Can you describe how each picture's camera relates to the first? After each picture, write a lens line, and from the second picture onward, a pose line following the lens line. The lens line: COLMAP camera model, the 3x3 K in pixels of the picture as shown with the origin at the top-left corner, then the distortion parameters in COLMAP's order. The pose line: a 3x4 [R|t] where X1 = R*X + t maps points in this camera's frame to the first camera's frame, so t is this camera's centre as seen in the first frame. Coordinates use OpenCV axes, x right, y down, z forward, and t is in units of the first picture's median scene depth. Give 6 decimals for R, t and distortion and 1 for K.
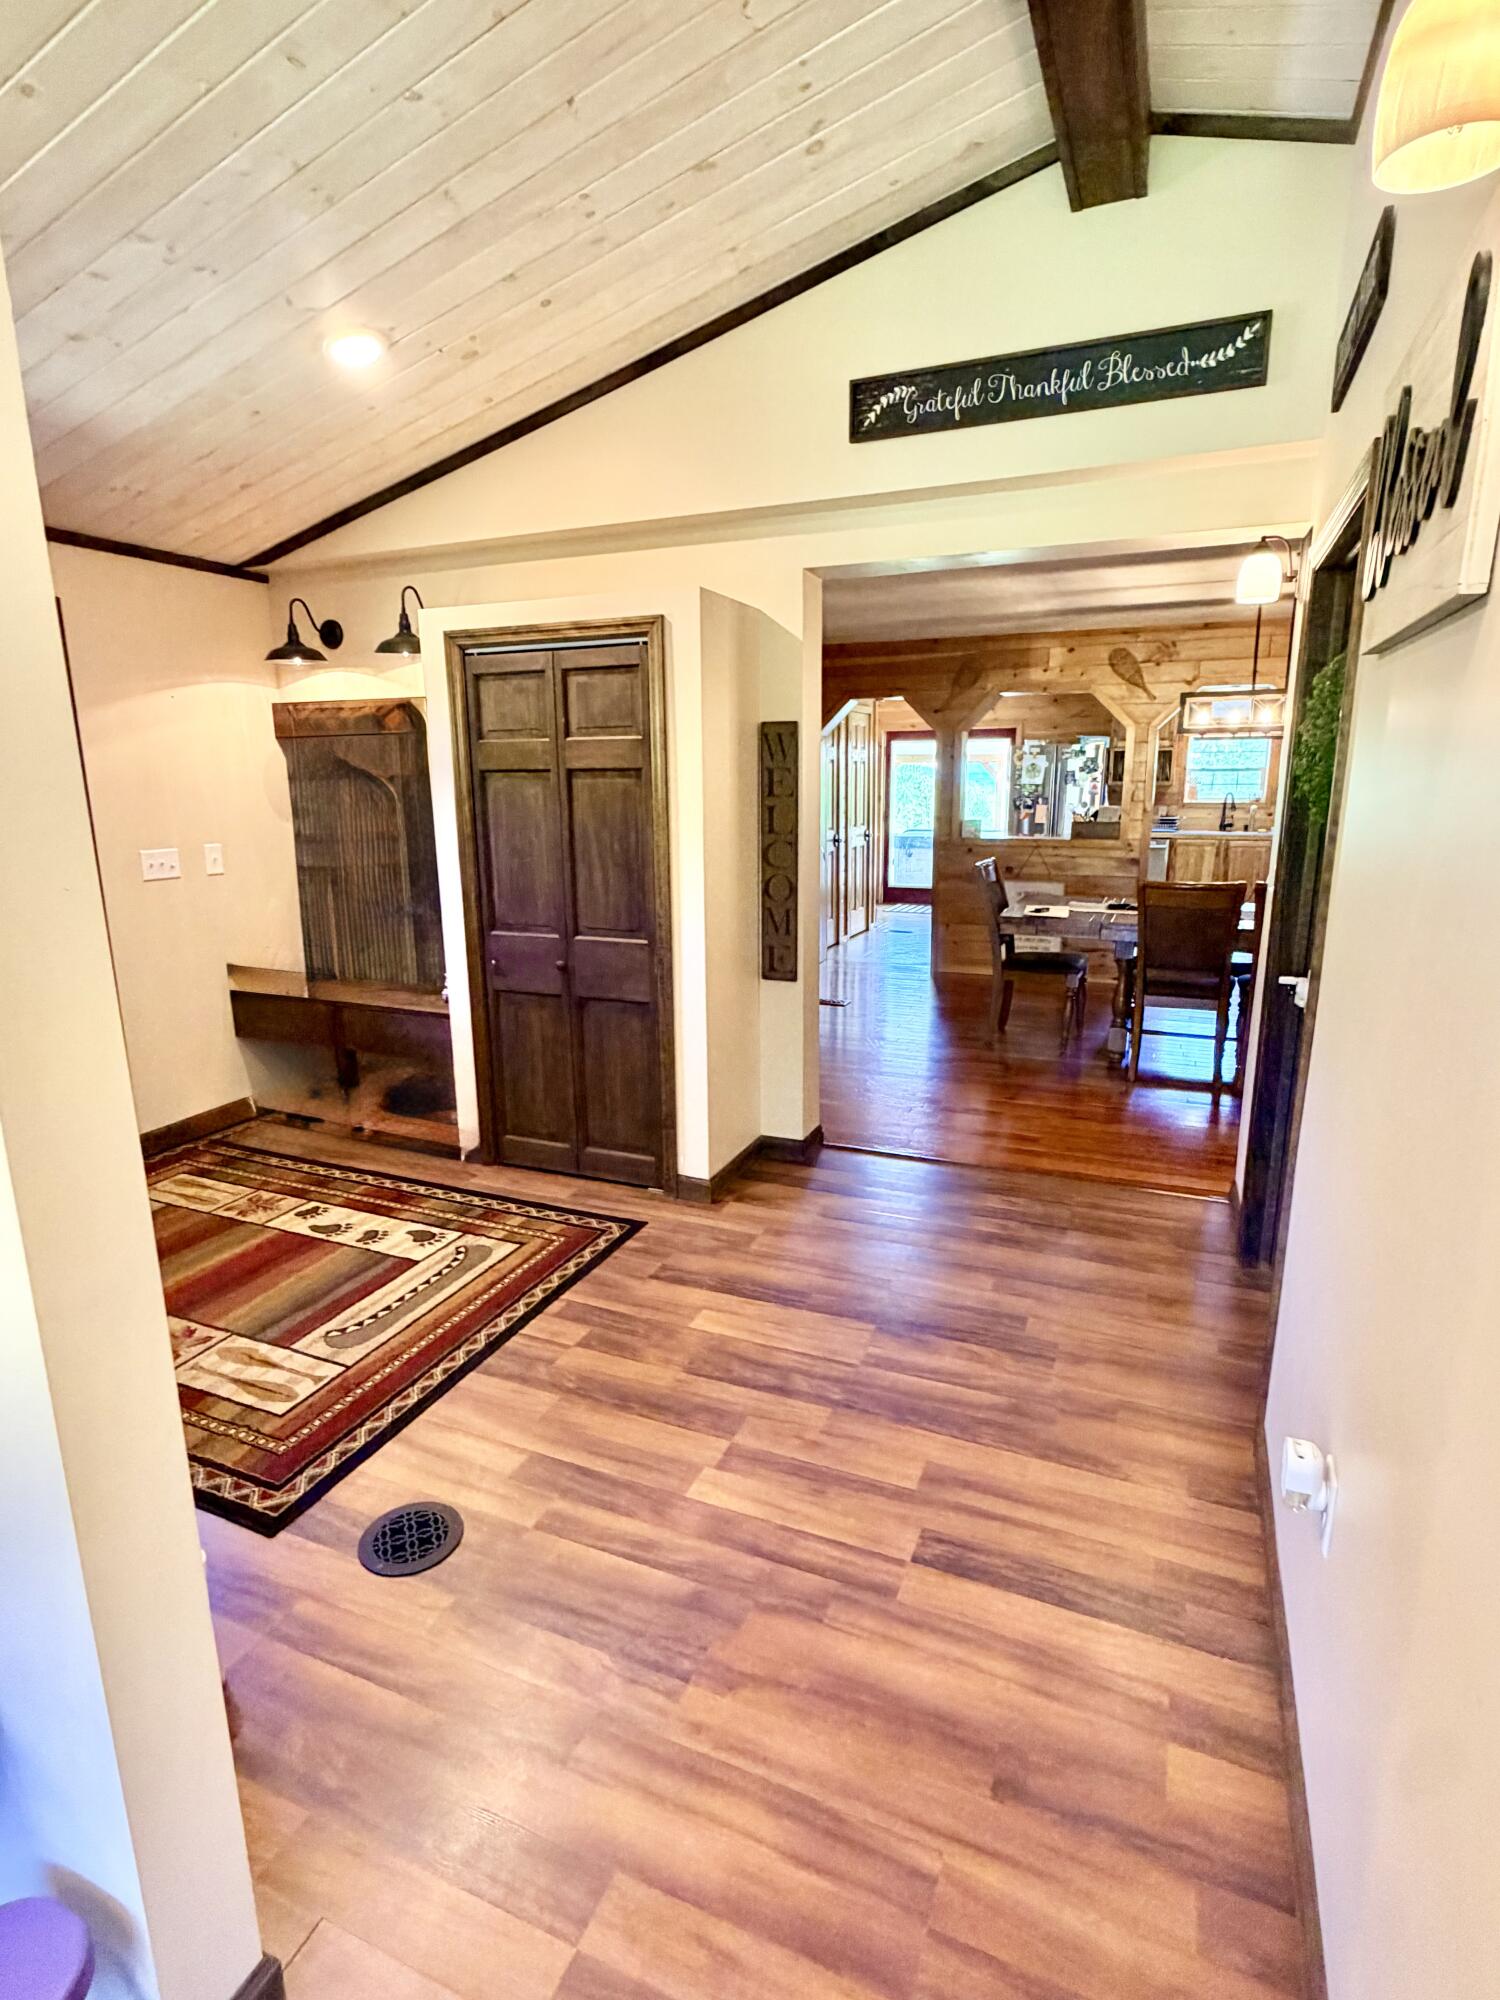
lens RADIAL K [[1006.3, 0, 748.1], [0, 1006.3, 998.1], [0, 0, 1]] dist [-0.004765, -0.001331]
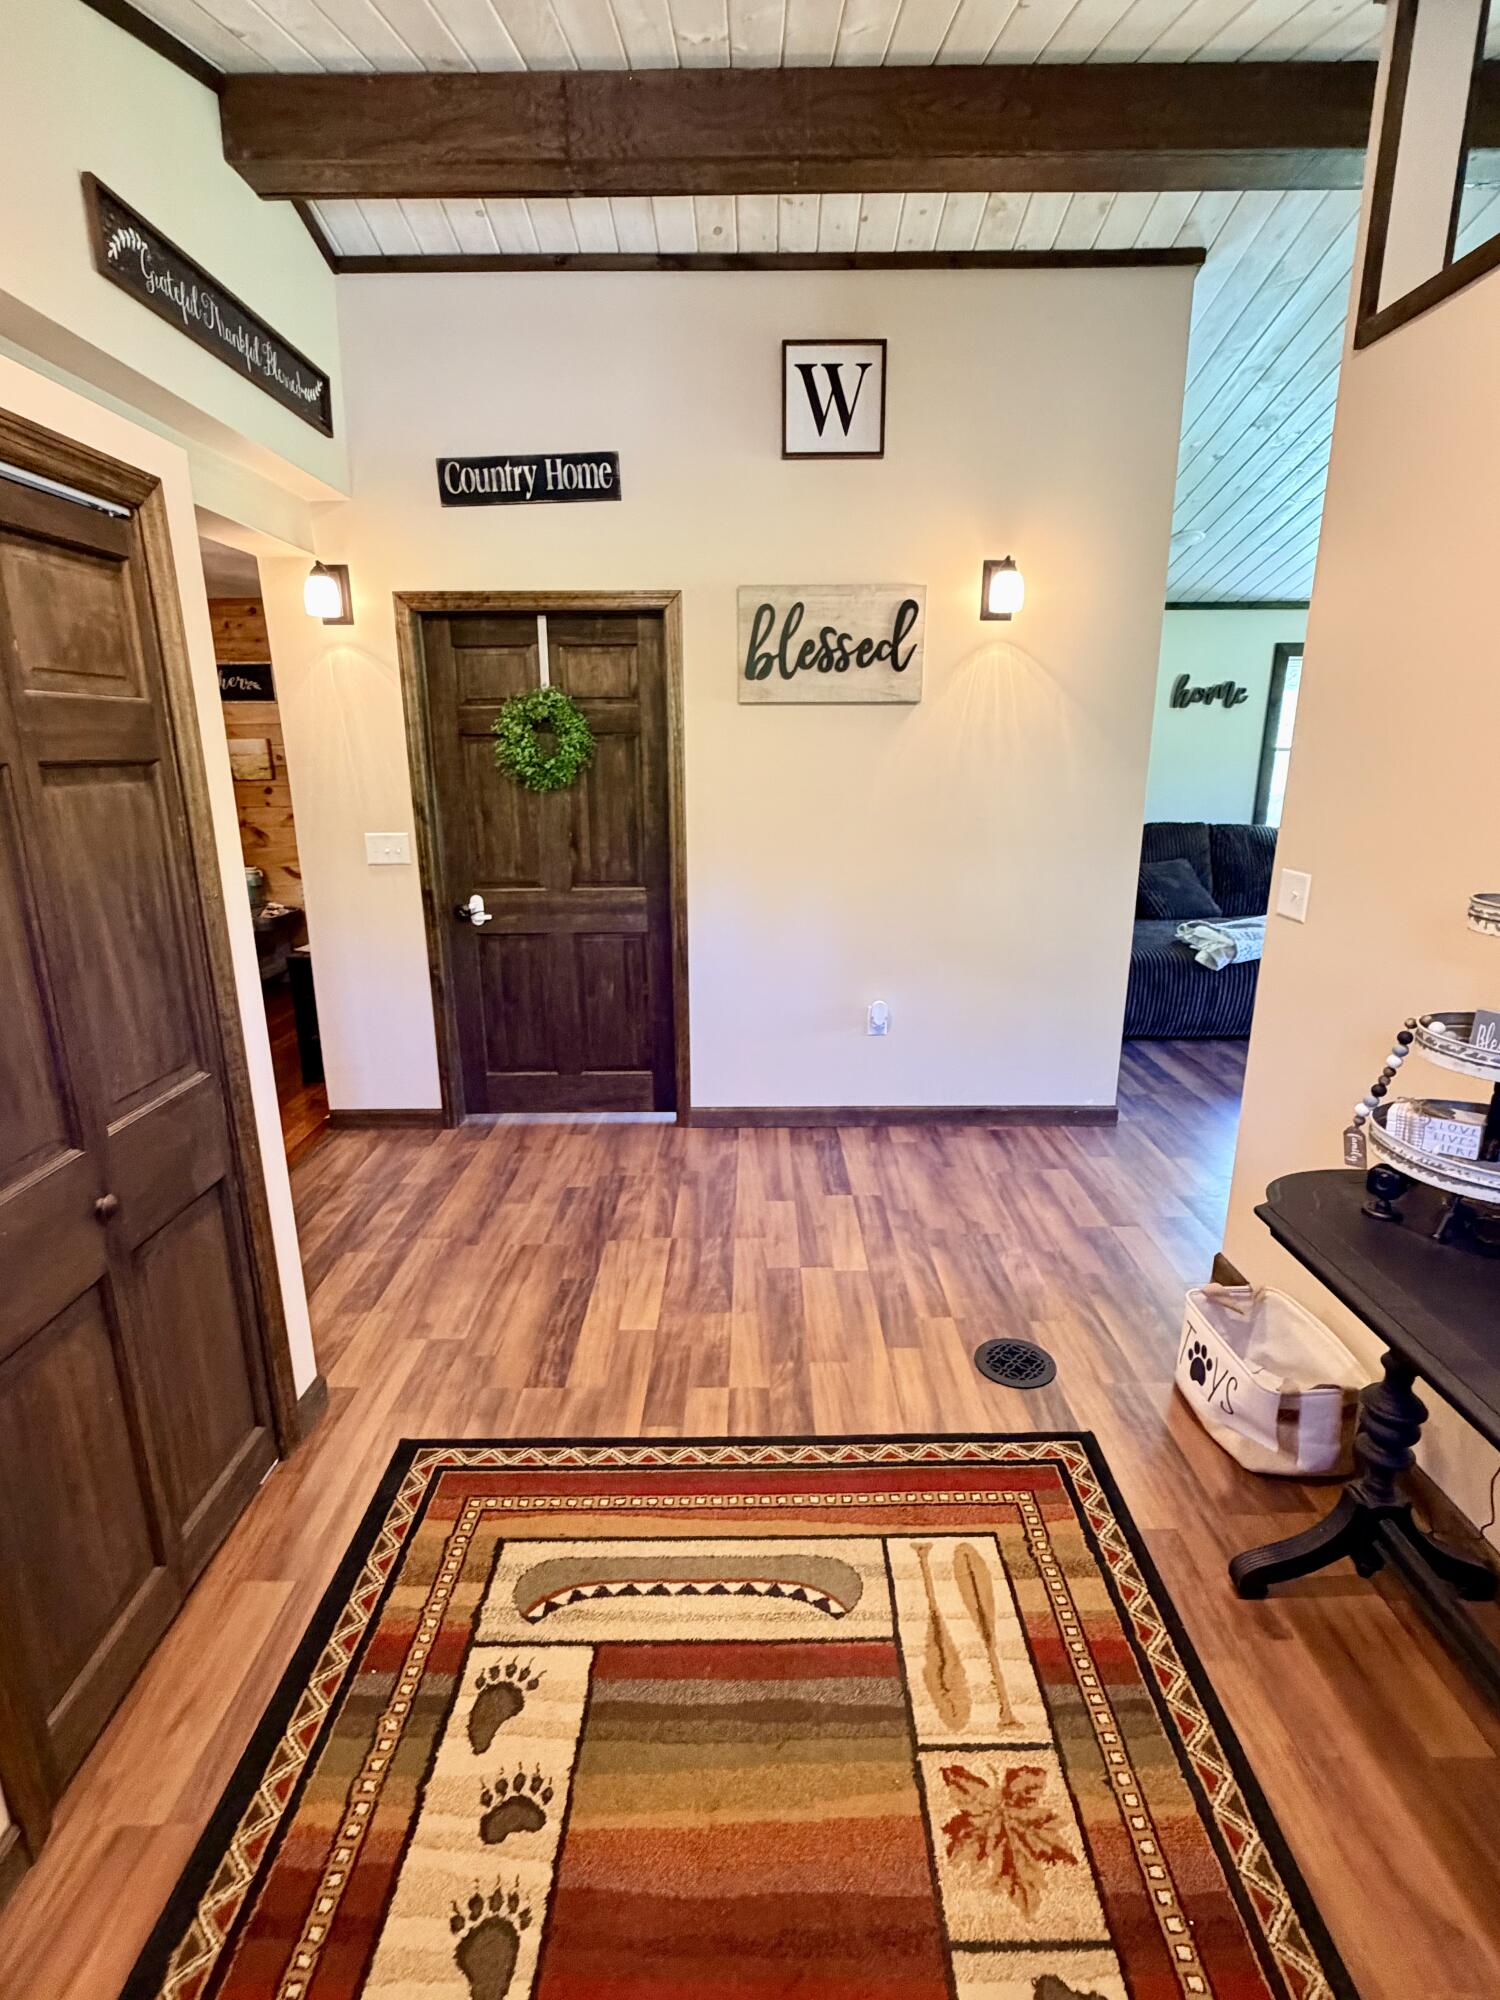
lens RADIAL K [[960.4, 0, 750.6], [0, 960.4, 998.5], [0, 0, 1]] dist [-0.004080, -0.000529]
pose [[-0.389432, -0.225814, 0.892945, -0.867575], [0.211232, 0.921745, 0.325220, -0.257700], [-0.896506, 0.315270, -0.311258, 1.121544]]
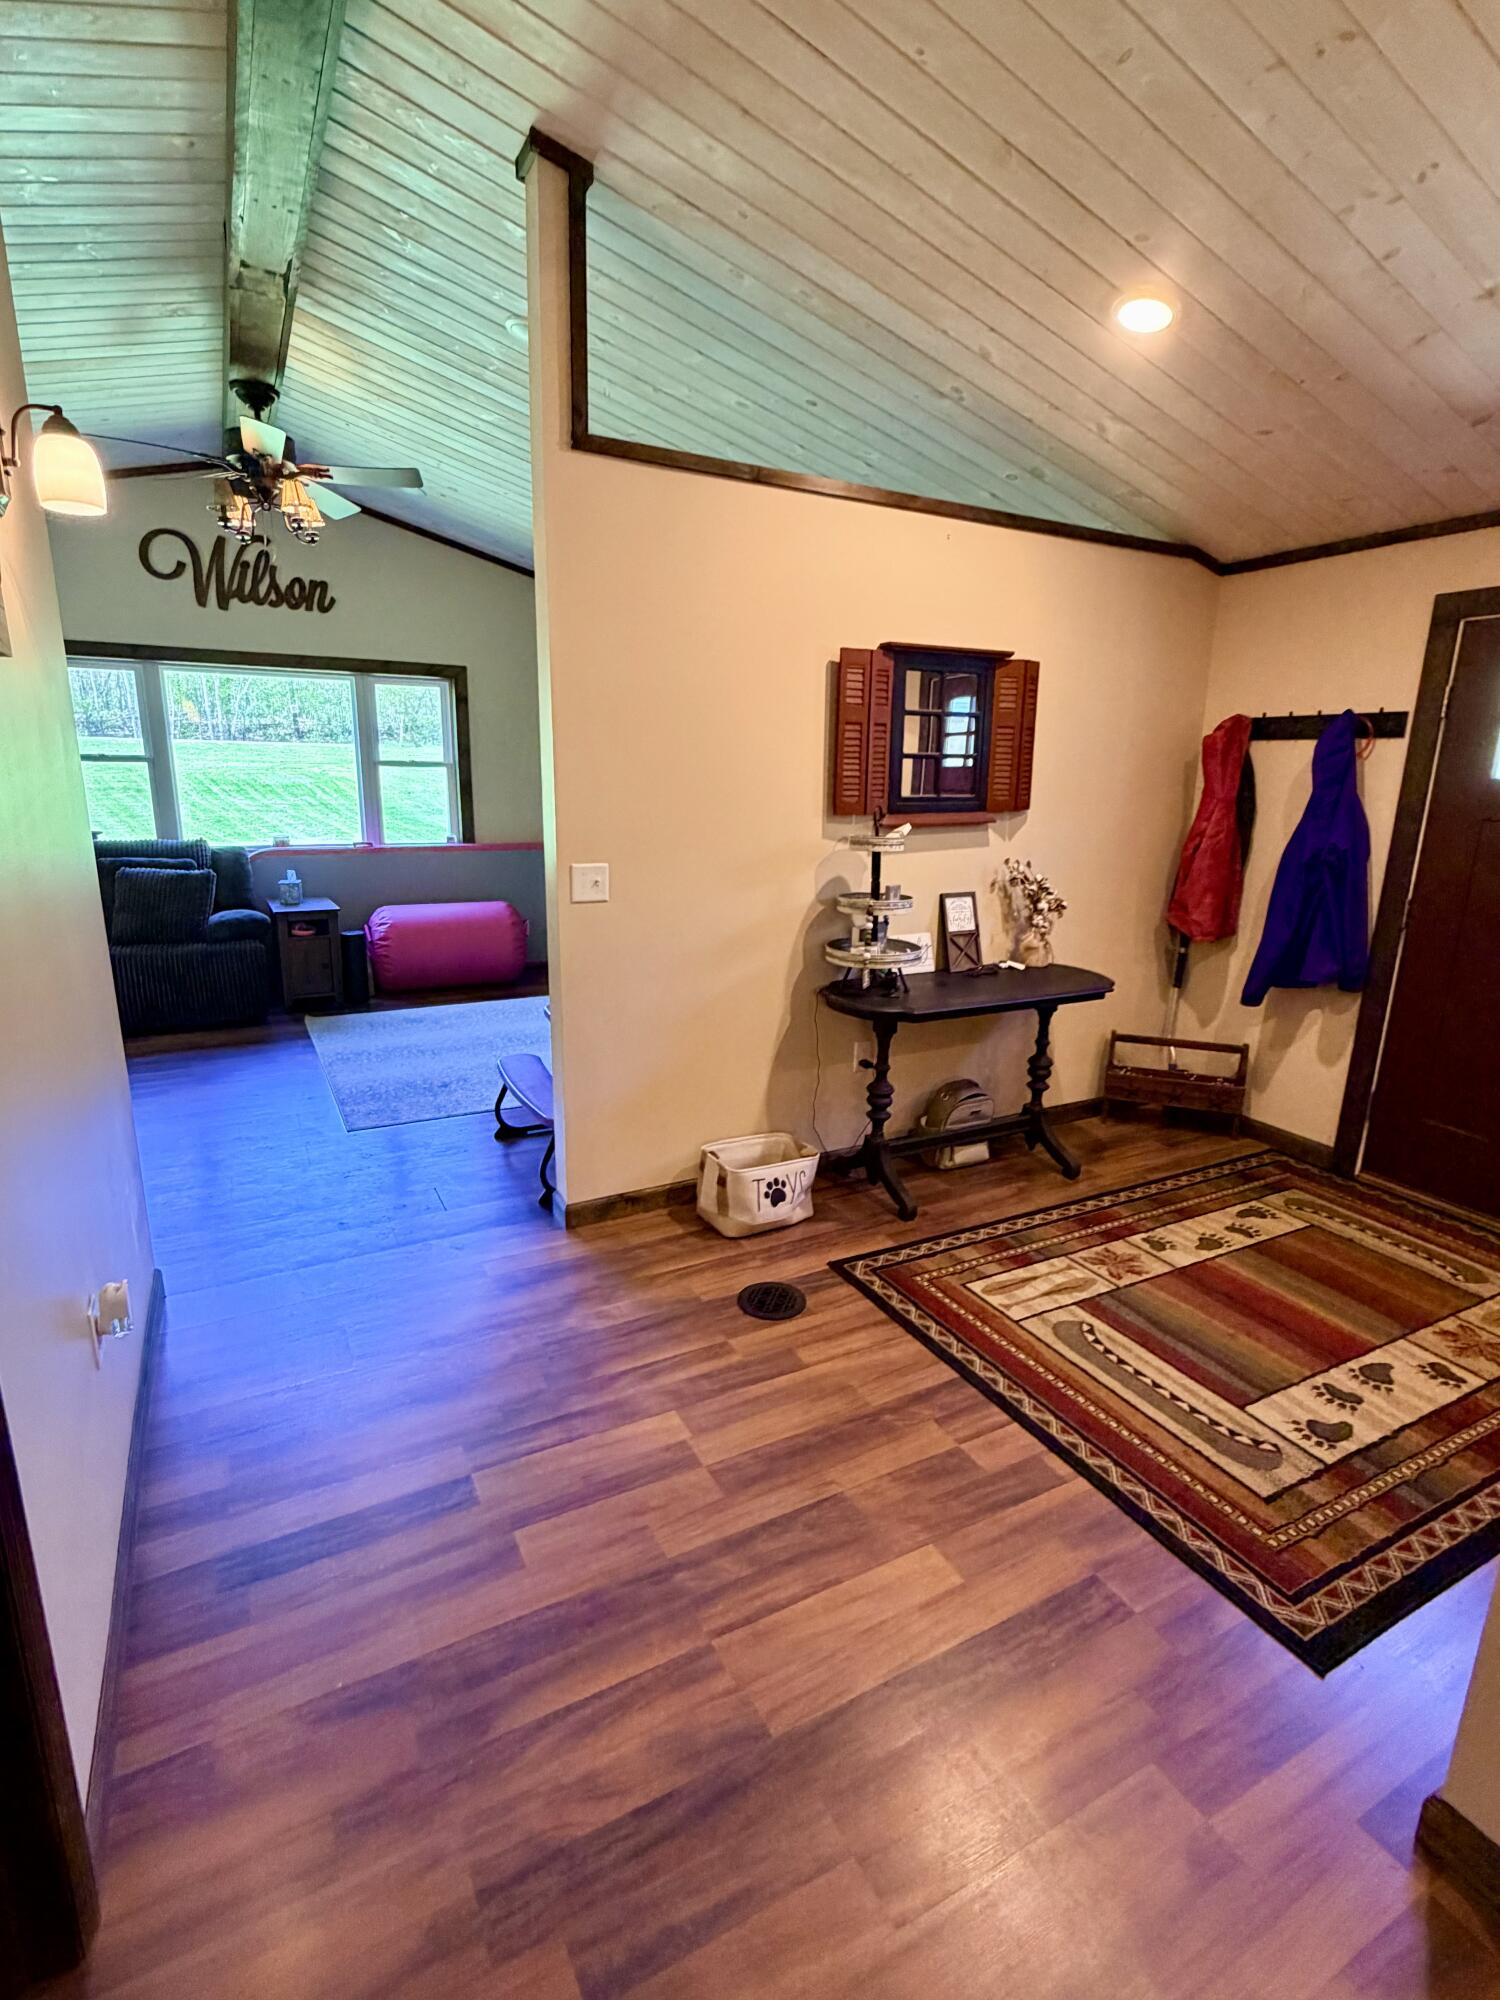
lens RADIAL K [[960.4, 0, 741.8], [0, 960.4, 1007.2], [0, 0, 1]] dist [-0.004080, -0.000529]
pose [[-0.631230, 0.190779, -0.751766, 0.480686], [-0.176311, 0.908603, 0.378622, -0.270053], [0.755290, 0.371542, -0.539901, 1.141977]]
